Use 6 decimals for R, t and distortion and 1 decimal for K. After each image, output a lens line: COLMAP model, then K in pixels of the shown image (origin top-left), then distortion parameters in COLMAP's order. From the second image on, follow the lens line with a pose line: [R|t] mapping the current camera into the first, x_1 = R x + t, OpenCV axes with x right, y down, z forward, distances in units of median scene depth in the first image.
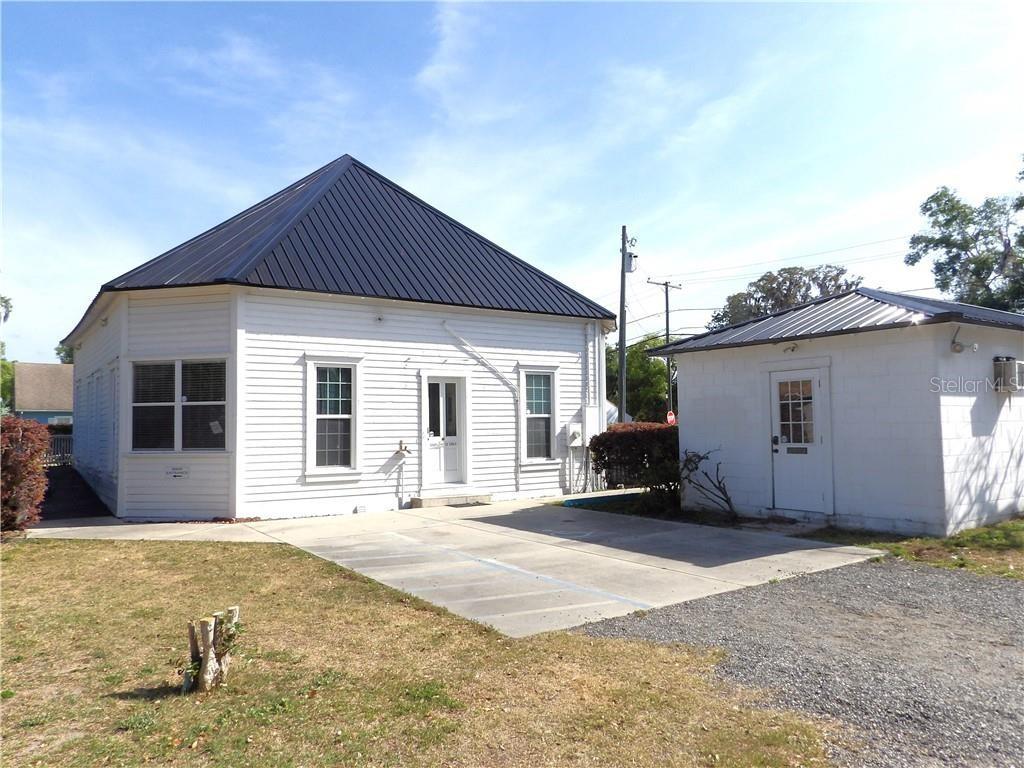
lens RADIAL K [[753.2, 0, 503.4], [0, 753.2, 385.6], [0, 0, 1]] dist [-0.018307, 0.035086]
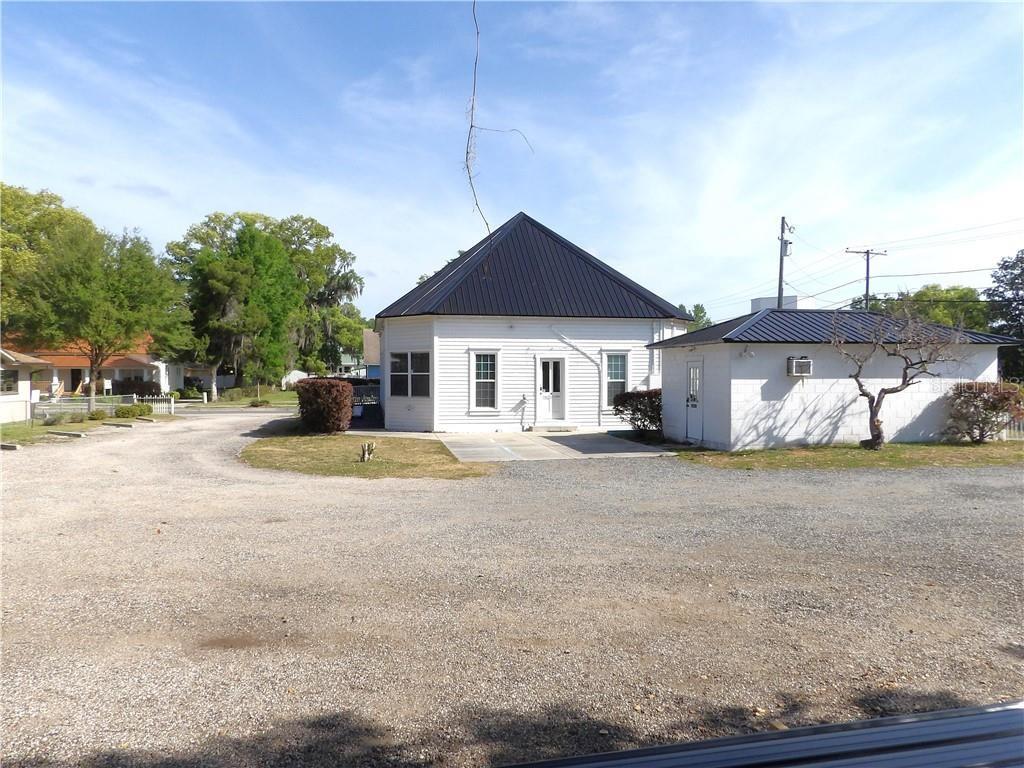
lens RADIAL K [[753.2, 0, 503.4], [0, 753.2, 385.6], [0, 0, 1]] dist [-0.018307, 0.035086]
pose [[0.918563, 0.019389, -0.394800, 0.533579], [0.008562, 0.997586, 0.068911, -0.072223], [0.395183, -0.066679, 0.916179, -0.669573]]
